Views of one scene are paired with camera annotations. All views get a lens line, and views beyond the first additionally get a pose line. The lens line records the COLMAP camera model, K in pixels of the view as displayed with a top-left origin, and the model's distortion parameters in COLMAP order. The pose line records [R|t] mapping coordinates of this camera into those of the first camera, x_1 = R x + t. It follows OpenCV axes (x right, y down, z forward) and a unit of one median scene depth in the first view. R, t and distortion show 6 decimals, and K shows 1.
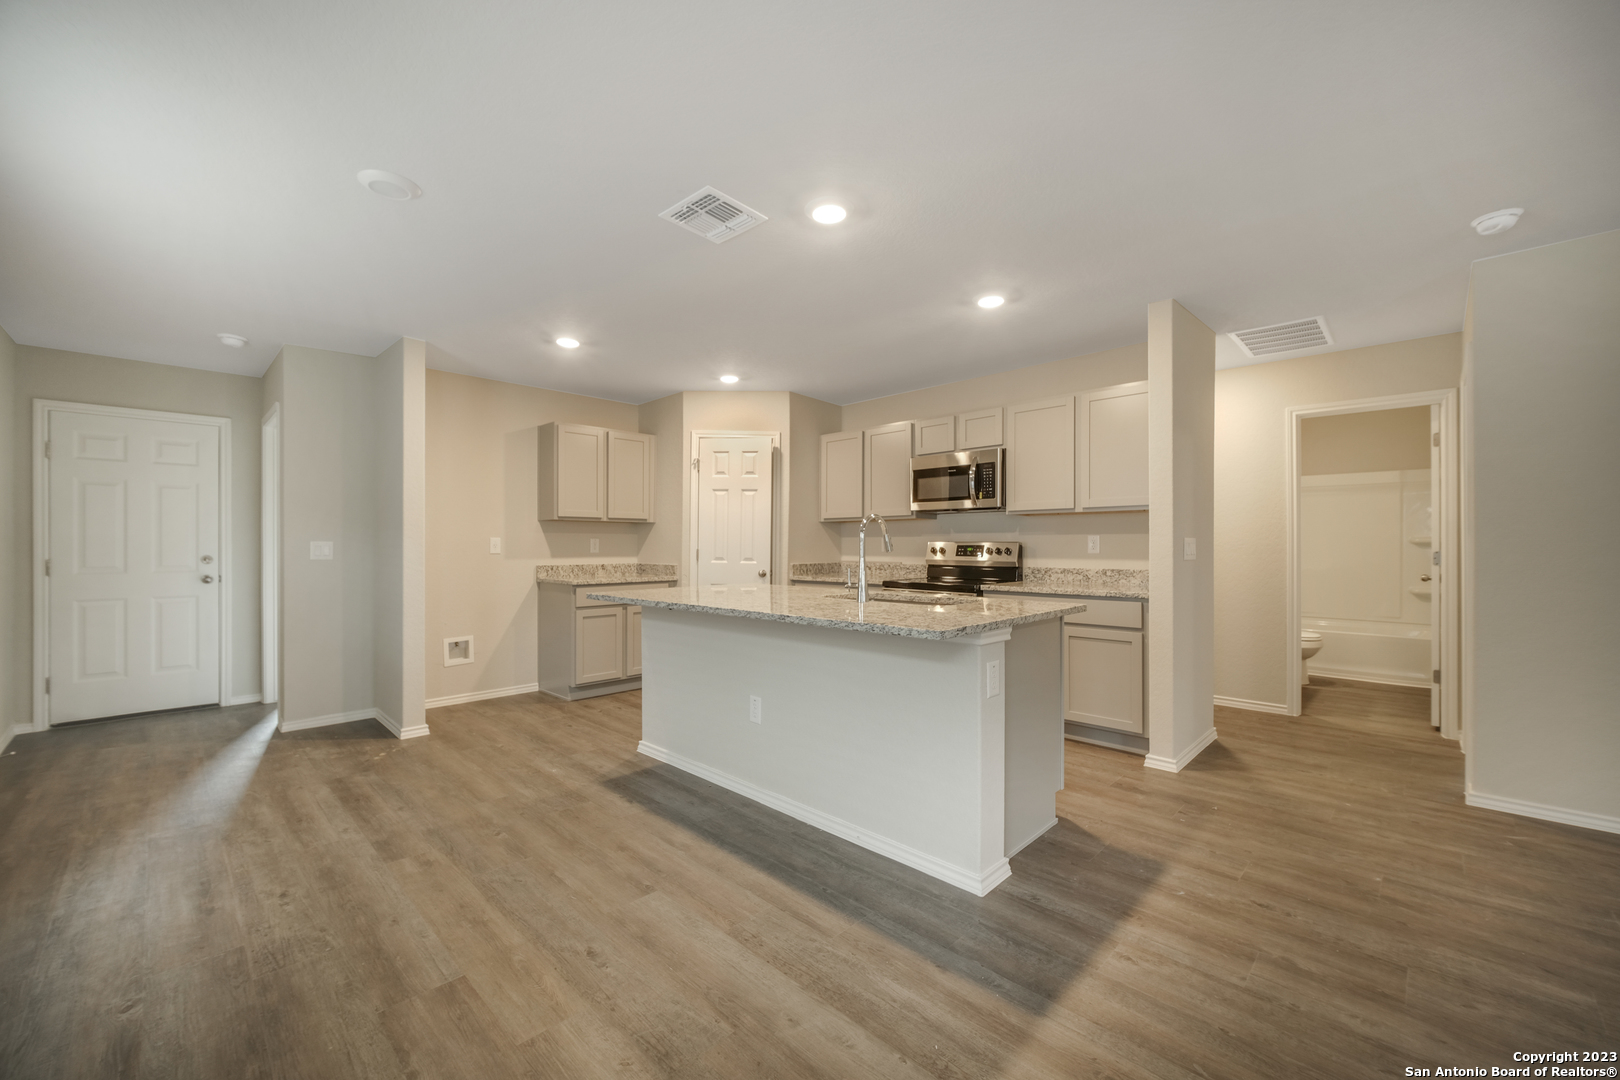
lens RADIAL K [[649.1, 0, 813.9], [0, 649.1, 549.5], [0, 0, 1]] dist [-0.005550, 0.000822]
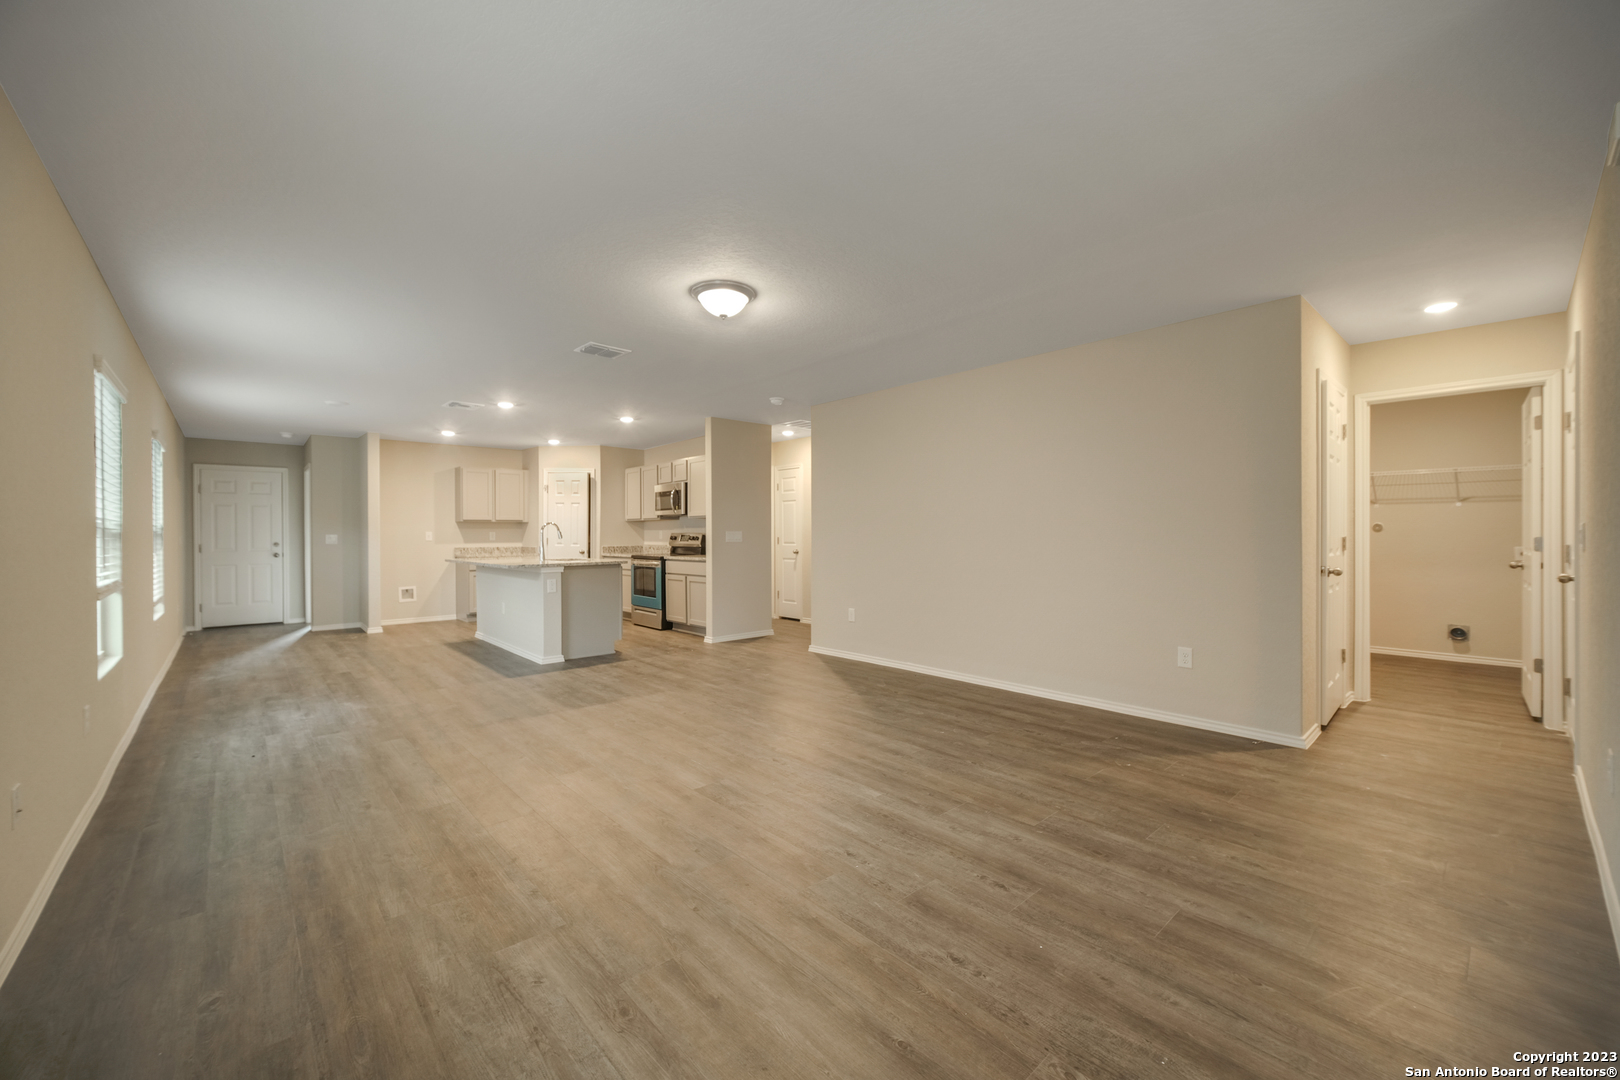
lens RADIAL K [[649.1, 0, 814.2], [0, 649.1, 541.4], [0, 0, 1]] dist [-0.005550, 0.000822]
pose [[0.997842, -0.003570, -0.065557, 0.827468], [0.003846, 0.999984, 0.004079, 0.005405], [0.065542, -0.004323, 0.997840, -0.860306]]
